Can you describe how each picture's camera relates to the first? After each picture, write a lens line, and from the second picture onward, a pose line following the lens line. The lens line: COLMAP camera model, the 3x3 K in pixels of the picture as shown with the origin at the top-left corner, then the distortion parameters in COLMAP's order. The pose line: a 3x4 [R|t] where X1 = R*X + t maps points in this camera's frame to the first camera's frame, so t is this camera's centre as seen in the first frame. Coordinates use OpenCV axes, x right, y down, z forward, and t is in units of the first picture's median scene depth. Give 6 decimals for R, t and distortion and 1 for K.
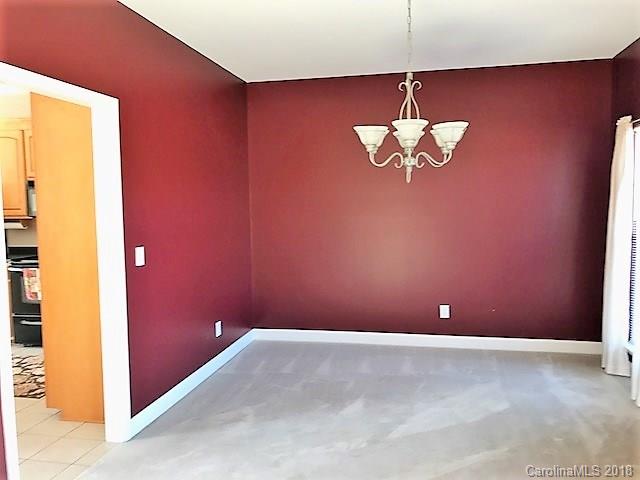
lens RADIAL K [[528.7, 0, 320.0], [0, 528.7, 240.0], [0, 0, 1]] dist [0.065449, -0.113997]
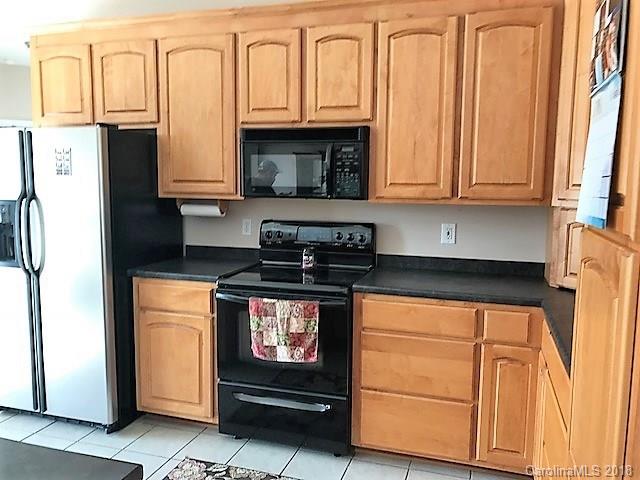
lens RADIAL K [[528.7, 0, 320.0], [0, 528.7, 240.0], [0, 0, 1]] dist [0.065449, -0.113997]
pose [[0.994467, 0.036243, -0.098595, -0.425109], [-0.031637, 0.998352, 0.047883, -0.028458], [0.100168, -0.044499, 0.993975, 0.484316]]
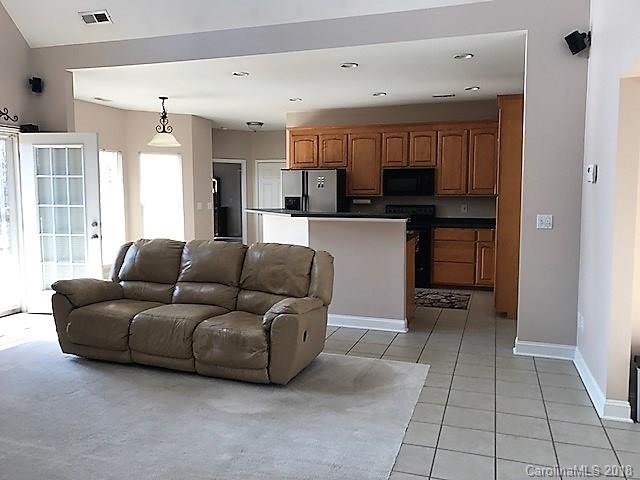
lens RADIAL K [[528.7, 0, 320.0], [0, 528.7, 240.0], [0, 0, 1]] dist [0.065449, -0.113997]
pose [[0.993164, 0.024018, -0.114230, -0.567971], [-0.021714, 0.999536, 0.021371, 0.049924], [0.114690, -0.018744, 0.993224, -0.418568]]
